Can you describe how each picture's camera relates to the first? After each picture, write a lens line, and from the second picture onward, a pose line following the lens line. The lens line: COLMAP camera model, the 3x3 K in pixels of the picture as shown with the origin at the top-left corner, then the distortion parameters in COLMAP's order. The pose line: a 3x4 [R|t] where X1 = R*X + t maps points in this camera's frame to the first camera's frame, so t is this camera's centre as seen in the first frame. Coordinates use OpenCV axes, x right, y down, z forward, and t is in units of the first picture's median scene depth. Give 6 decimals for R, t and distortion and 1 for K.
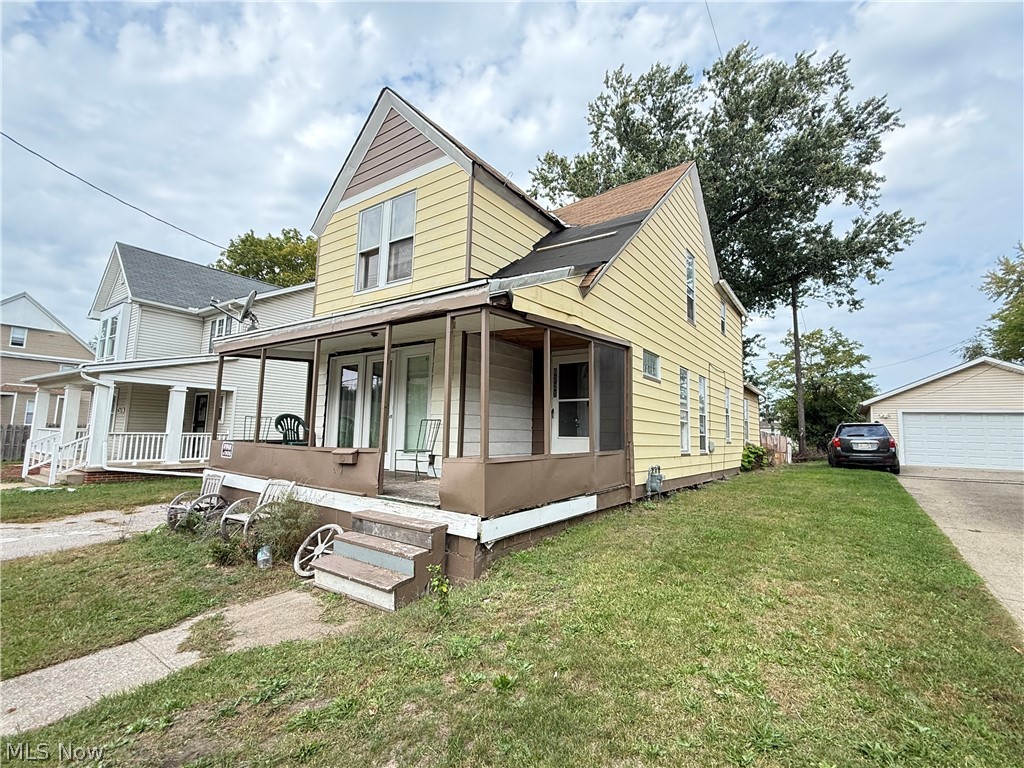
lens RADIAL K [[470.8, 0, 510.6], [0, 470.8, 380.9], [0, 0, 1]] dist [-0.000281, -0.000017]
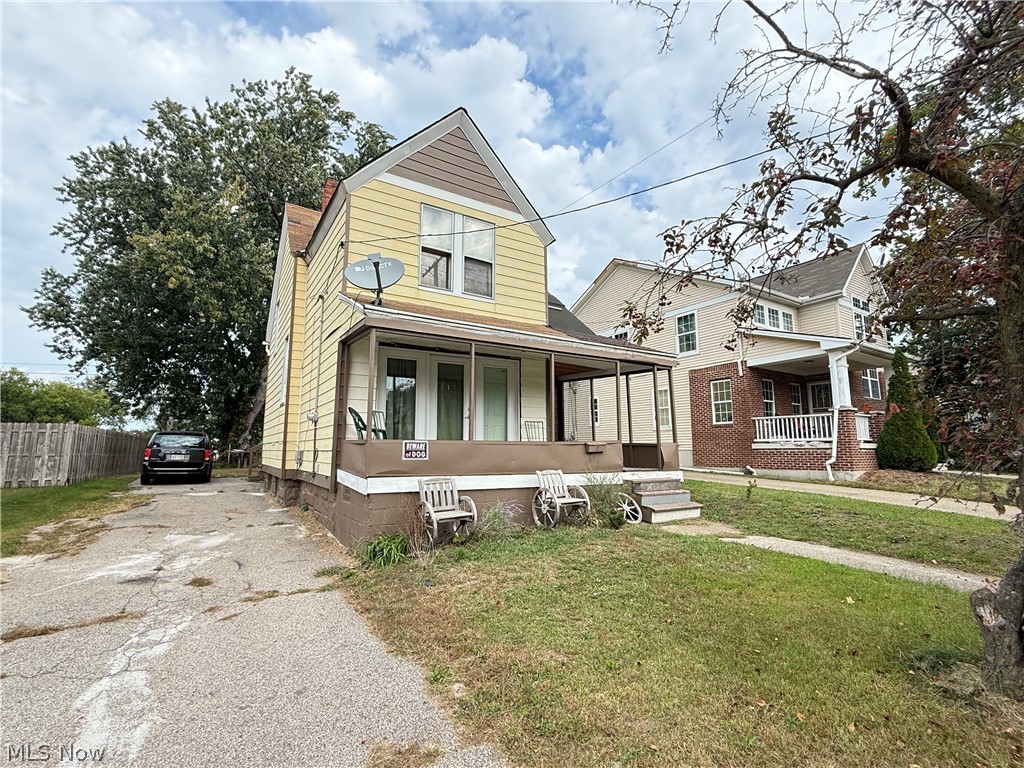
lens RADIAL K [[470.8, 0, 510.3], [0, 470.8, 382.9], [0, 0, 1]] dist [-0.000281, -0.000017]
pose [[0.373852, 0.099907, 0.922092, -1.213076], [-0.093175, 0.993198, -0.069835, 0.063198], [-0.922796, -0.059808, 0.380618, 0.485581]]
